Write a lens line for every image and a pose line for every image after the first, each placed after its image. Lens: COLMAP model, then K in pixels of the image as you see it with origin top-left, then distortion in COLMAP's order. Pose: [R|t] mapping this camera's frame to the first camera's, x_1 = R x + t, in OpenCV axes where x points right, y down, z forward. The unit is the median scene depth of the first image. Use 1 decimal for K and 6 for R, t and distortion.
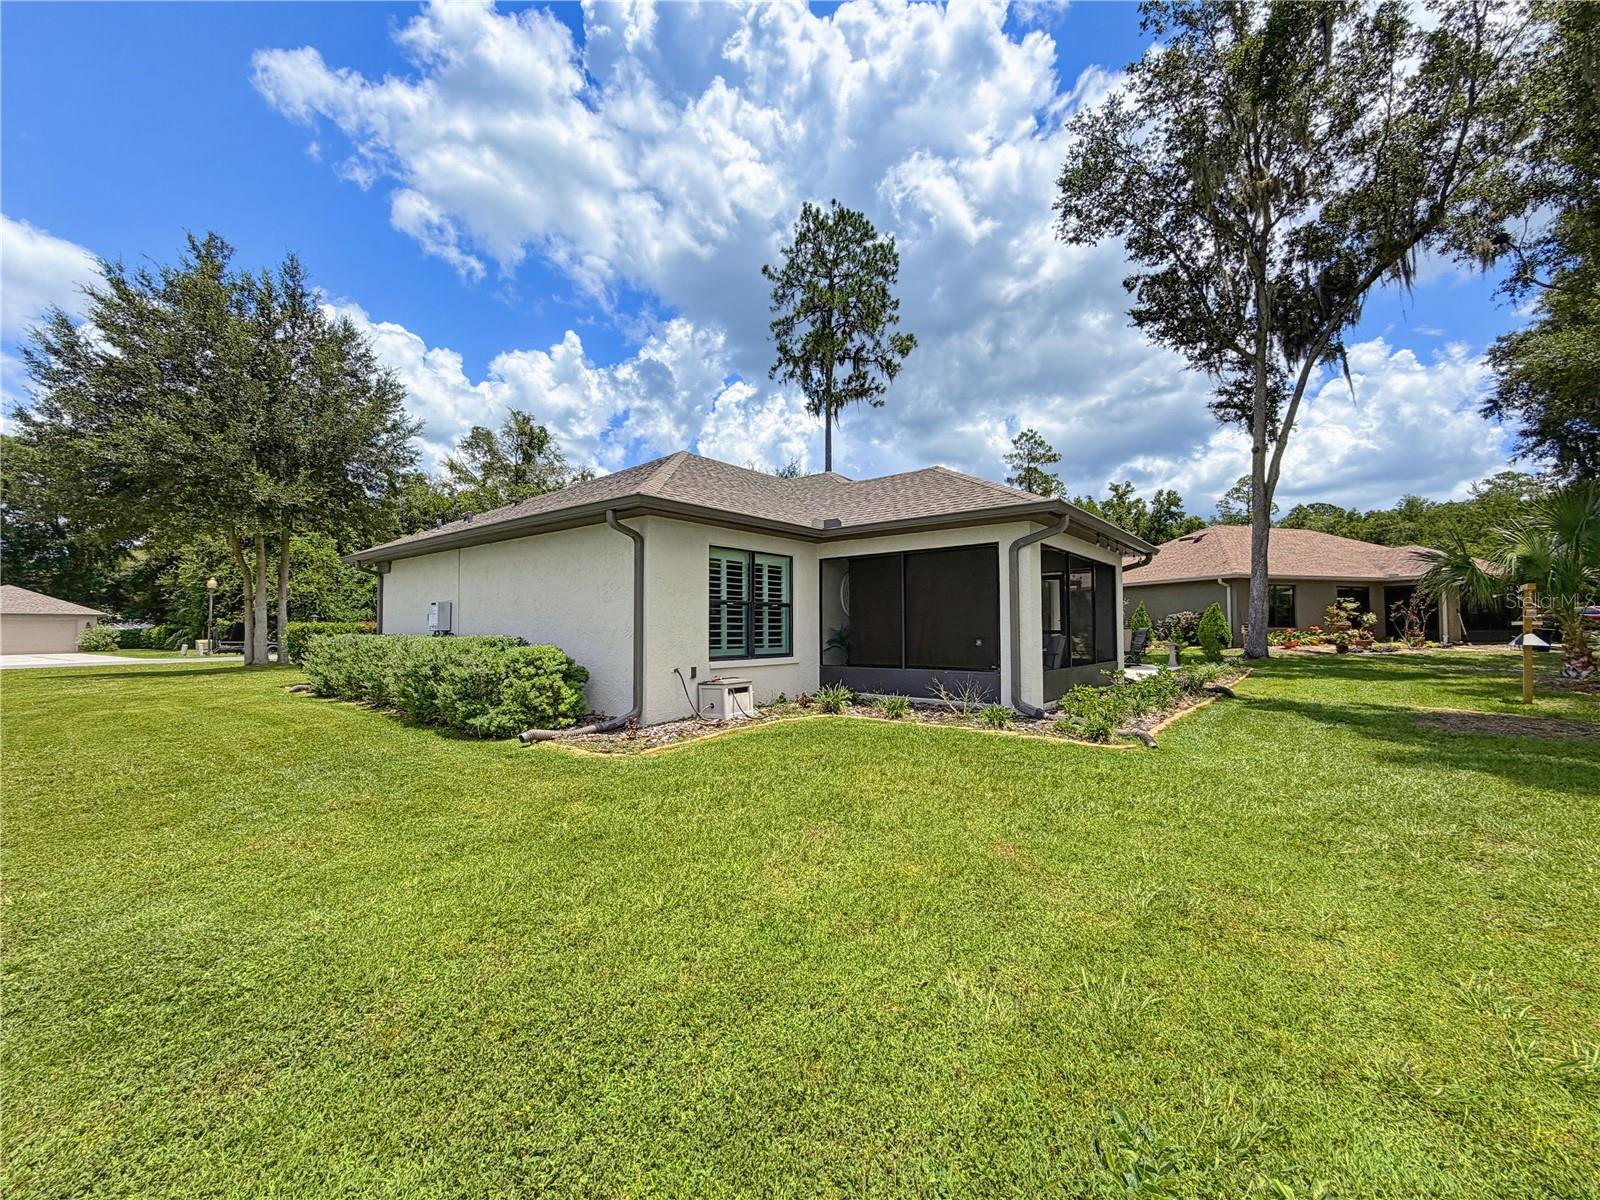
lens RADIAL K [[636.7, 0, 771.6], [0, 636.7, 622.3], [0, 0, 1]] dist [0.007597, -0.002381]
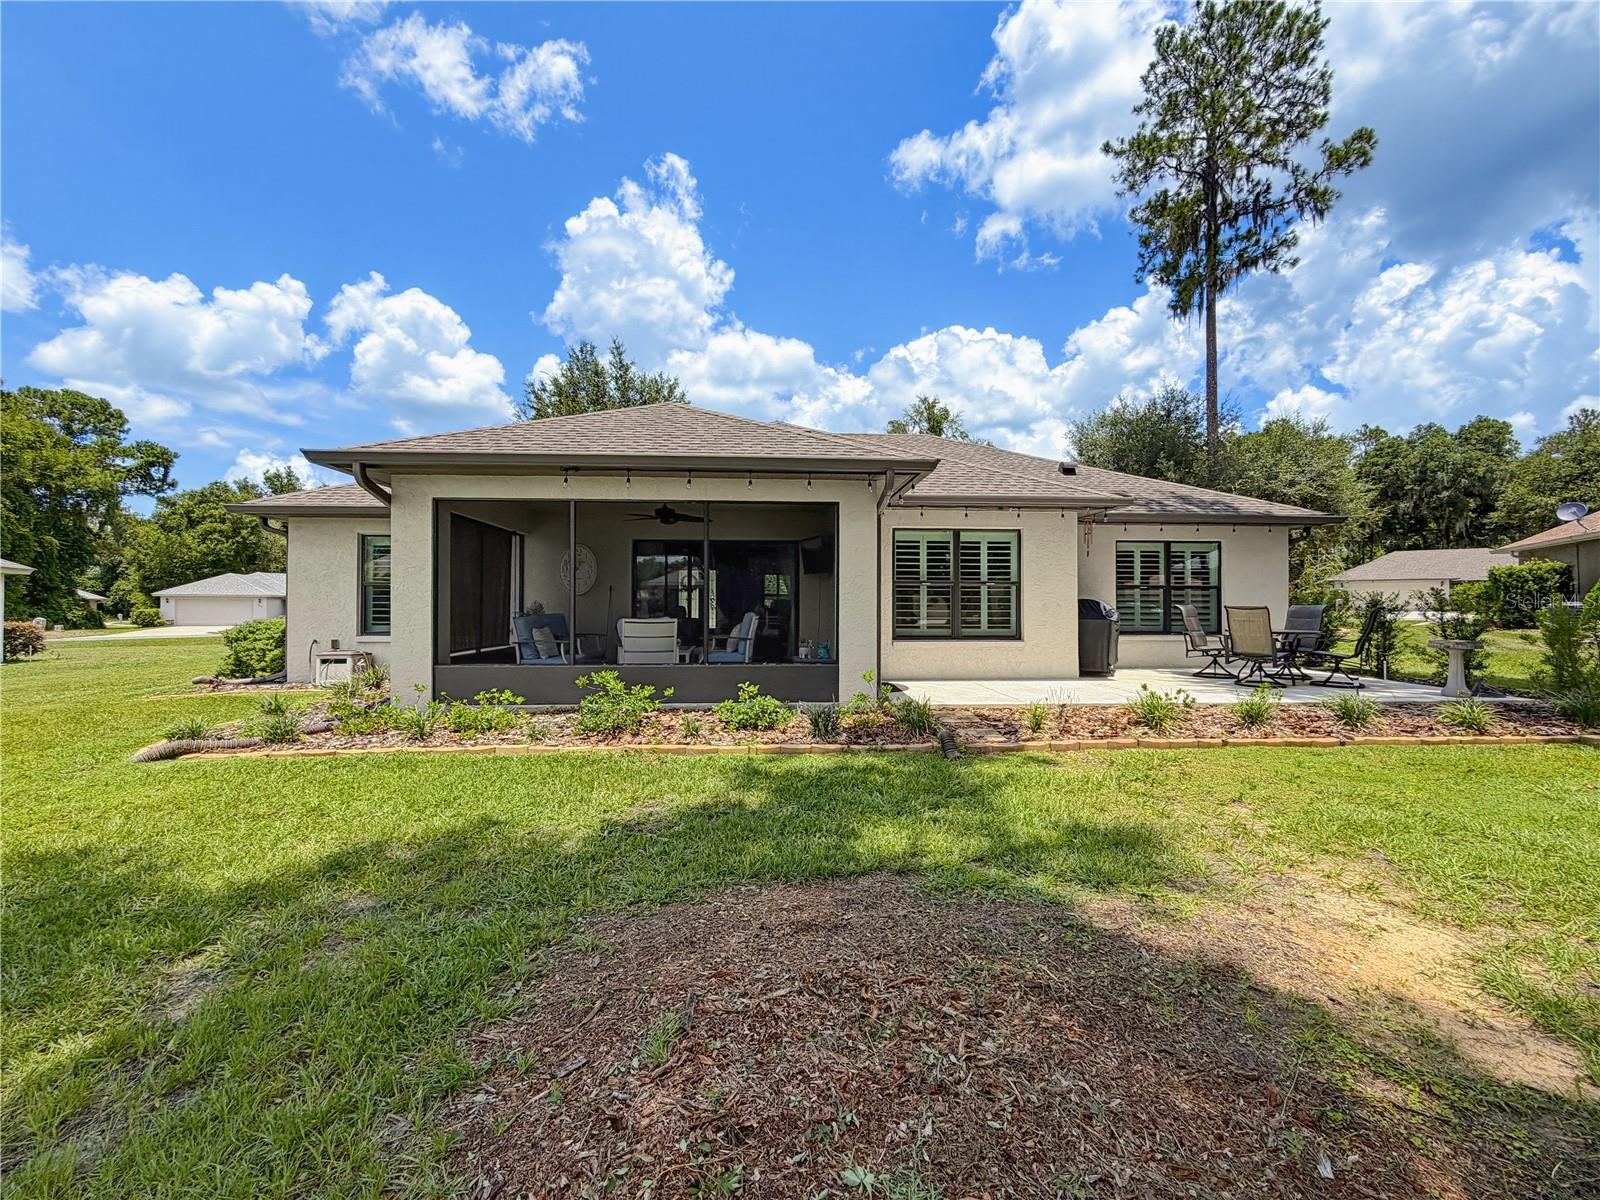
lens RADIAL K [[636.7, 0, 805.6], [0, 636.7, 602.3], [0, 0, 1]] dist [0.007597, -0.002381]
pose [[0.683155, -0.001282, -0.730272, 0.298445], [0.003788, 0.999991, 0.001788, 0.000545], [0.730263, -0.003987, 0.683154, 0.183183]]
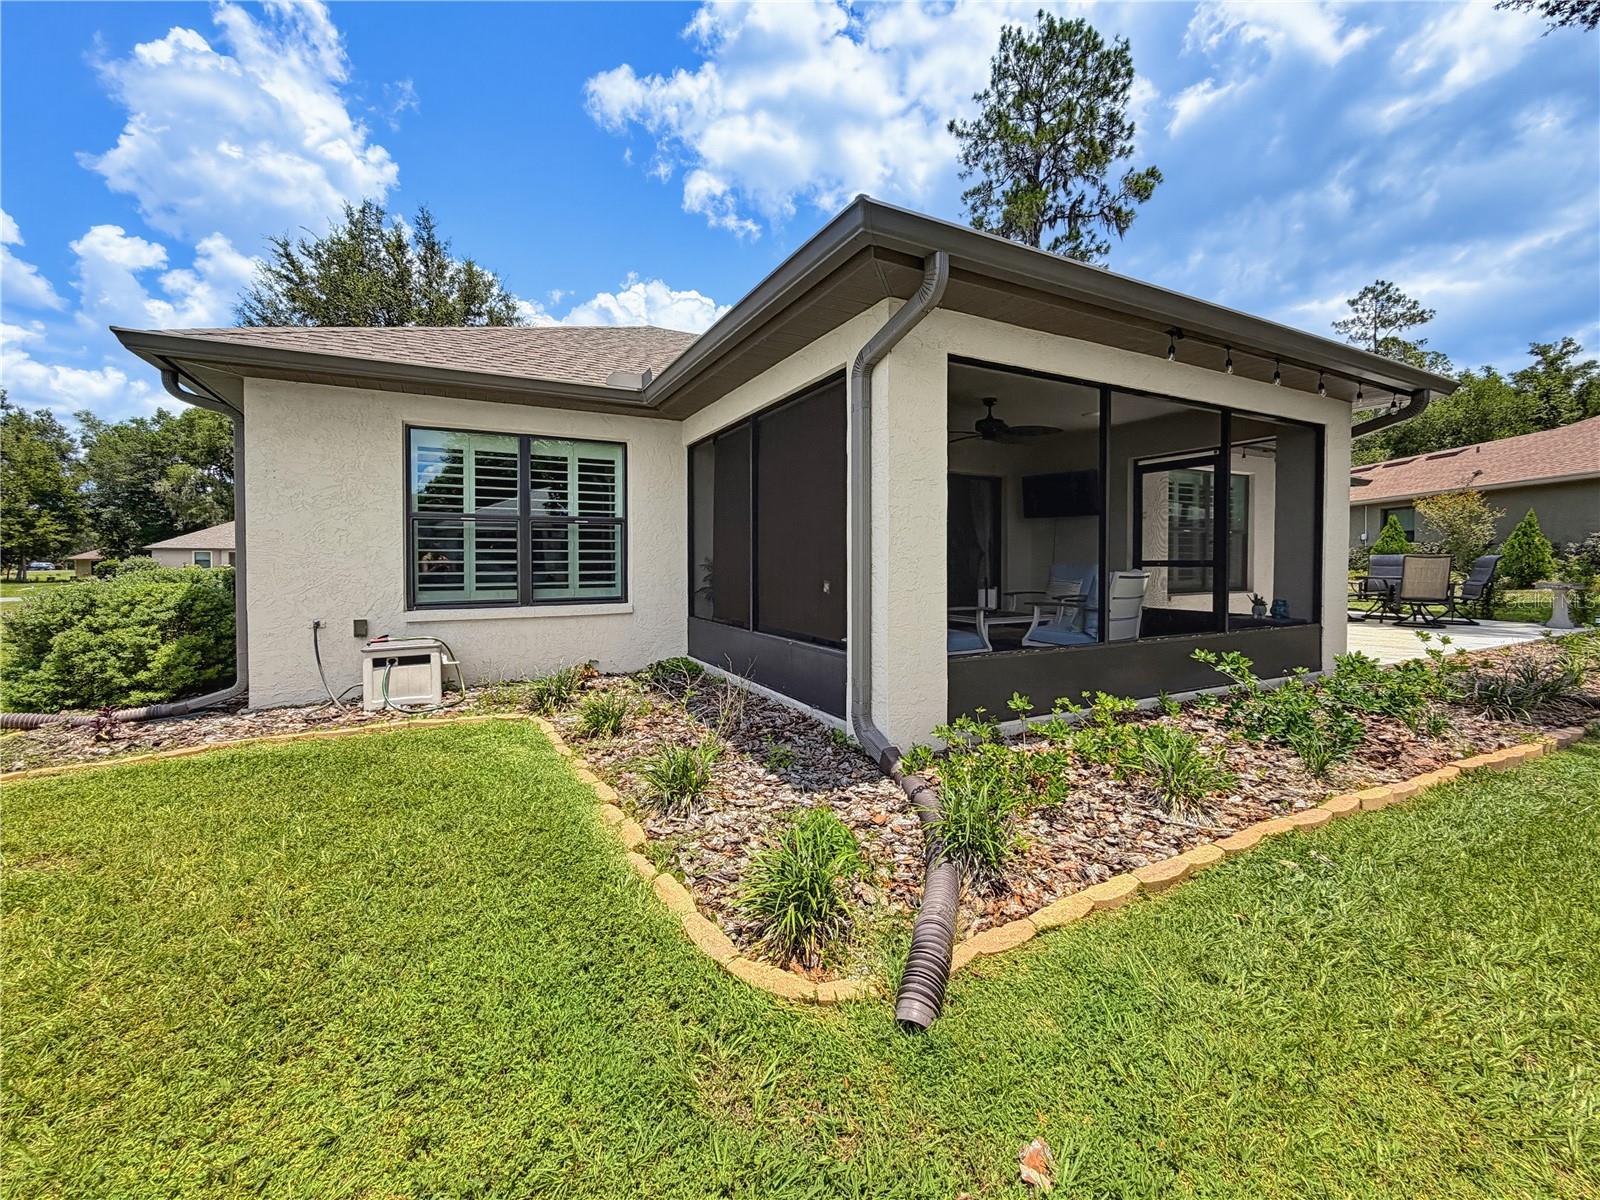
lens RADIAL K [[636.7, 0, 789.8], [0, 636.7, 588.5], [0, 0, 1]] dist [0.007597, -0.002381]
pose [[0.925731, 0.009425, -0.378065, 0.111798], [0.007675, 0.999015, 0.043697, 0.003499], [0.378104, -0.043354, 0.924747, 0.128132]]
